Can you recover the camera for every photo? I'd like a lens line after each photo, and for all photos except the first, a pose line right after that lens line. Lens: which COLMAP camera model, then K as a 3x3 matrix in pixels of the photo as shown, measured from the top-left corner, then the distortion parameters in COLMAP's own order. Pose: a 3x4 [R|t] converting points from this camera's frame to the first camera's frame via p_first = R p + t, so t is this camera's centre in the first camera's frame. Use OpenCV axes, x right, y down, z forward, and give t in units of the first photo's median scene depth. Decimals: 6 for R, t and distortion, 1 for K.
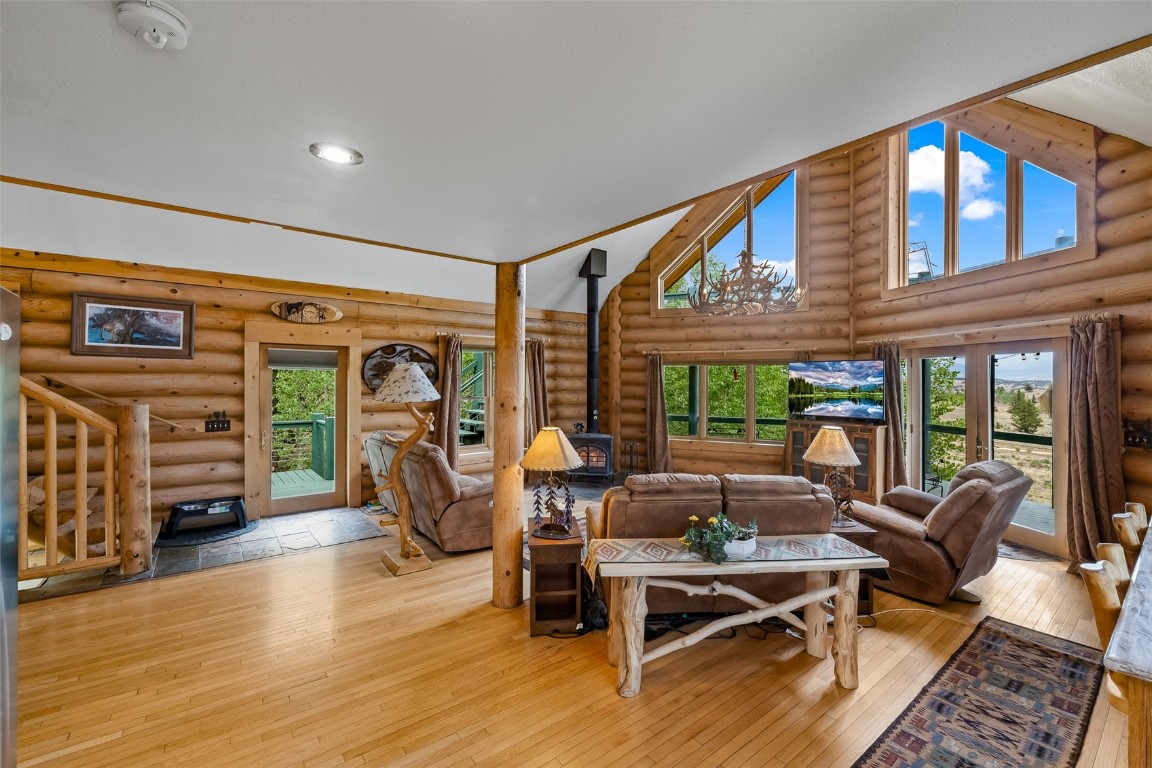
lens RADIAL K [[492.2, 0, 578.1], [0, 492.2, 378.0], [0, 0, 1]] dist [-0.002771, -0.000521]
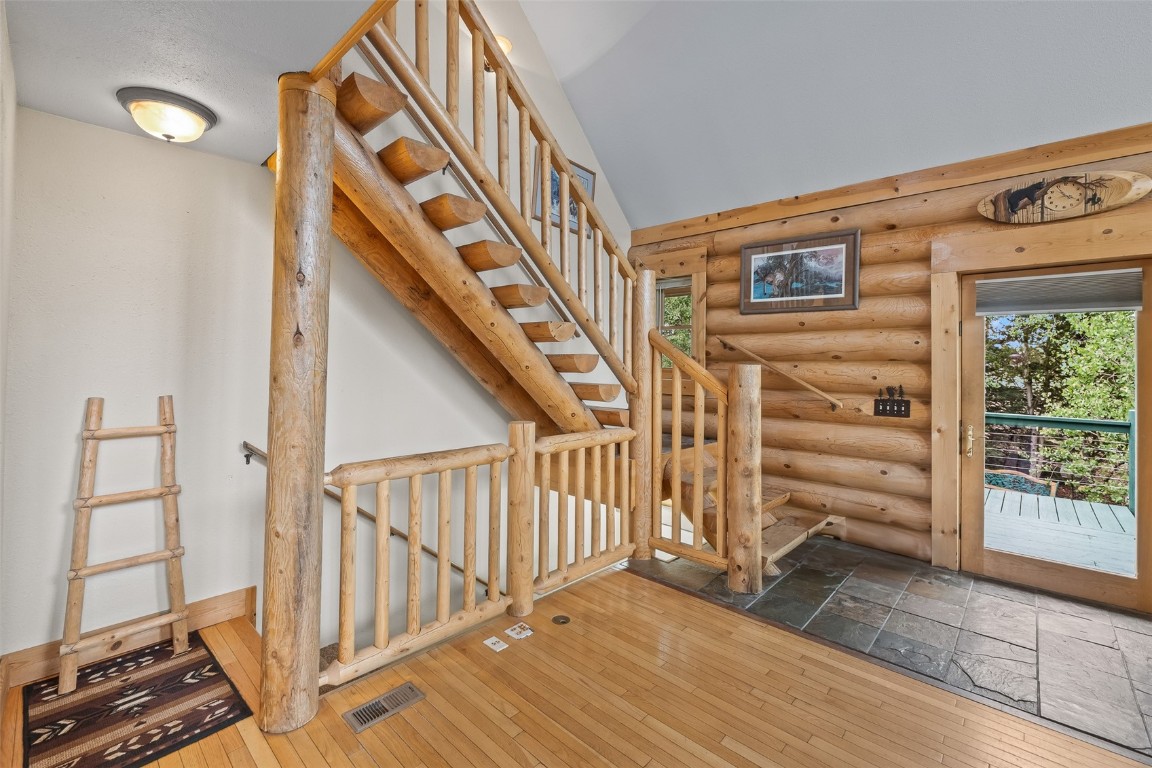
lens RADIAL K [[492.2, 0, 590.4], [0, 492.2, 359.1], [0, 0, 1]] dist [-0.002771, -0.000521]
pose [[0.171646, -0.016151, -0.985026, -0.158895], [-0.006551, 0.999825, -0.017535, 0.048048], [0.985137, 0.009463, 0.171510, 0.506449]]
